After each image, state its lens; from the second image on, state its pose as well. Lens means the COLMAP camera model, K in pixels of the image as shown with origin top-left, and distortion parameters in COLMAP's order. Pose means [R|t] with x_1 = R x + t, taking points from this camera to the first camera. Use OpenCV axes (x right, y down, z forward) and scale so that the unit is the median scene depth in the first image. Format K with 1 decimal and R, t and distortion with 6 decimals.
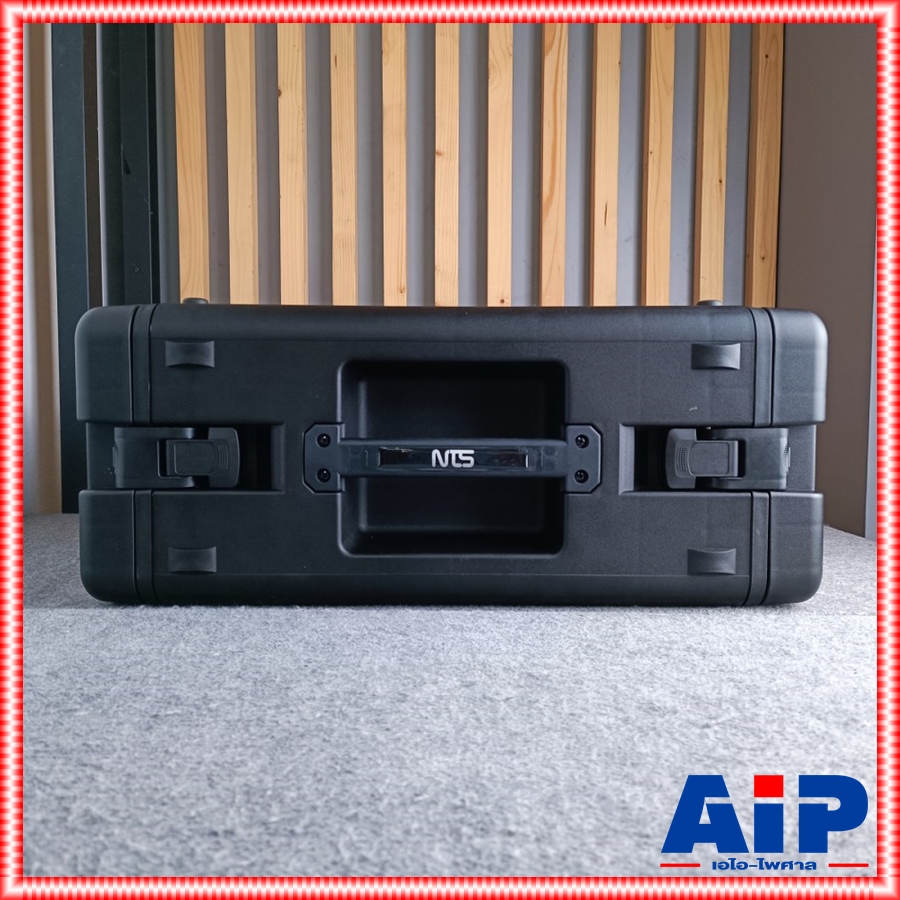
lens RADIAL K [[827.8, 0, 442.4], [0, 827.8, 452.2], [0, 0, 1]] dist [-0.015997, -0.008564]
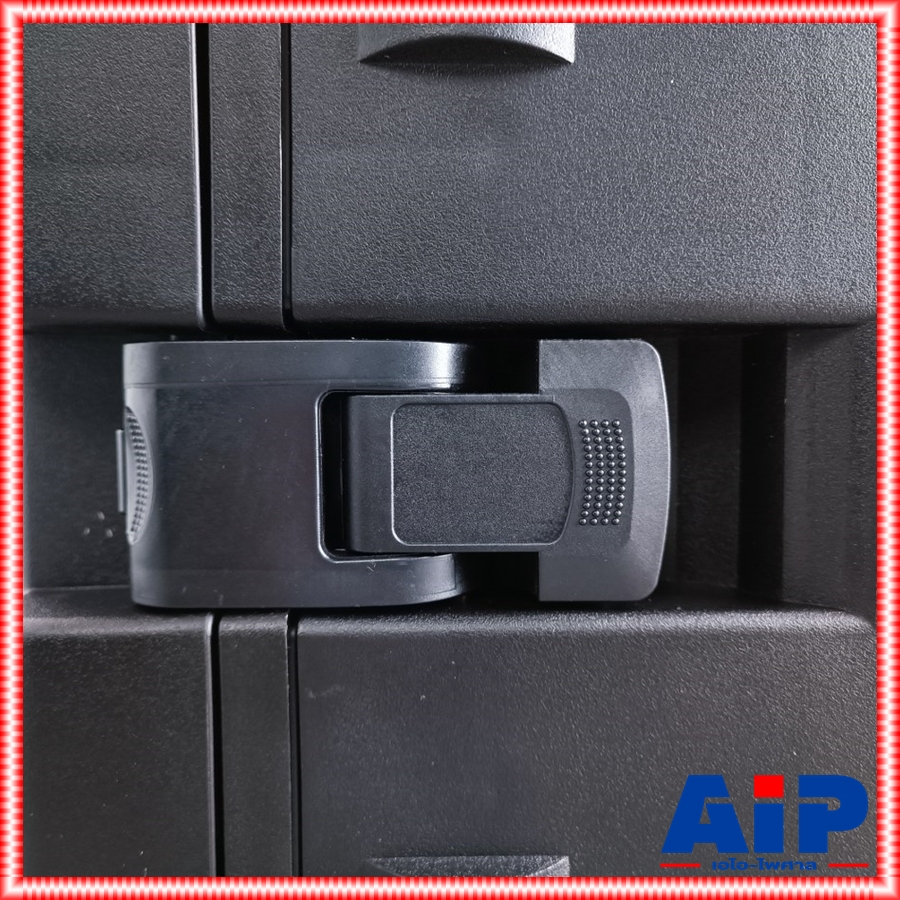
lens RADIAL K [[827.8, 0, 442.4], [0, 827.8, 452.2], [0, 0, 1]] dist [-0.015997, -0.008564]
pose [[0.999985, -0.005046, -0.002280, -0.307762], [0.005041, 0.999985, -0.002357, 0.001978], [0.002292, 0.002345, 0.999995, 0.770188]]
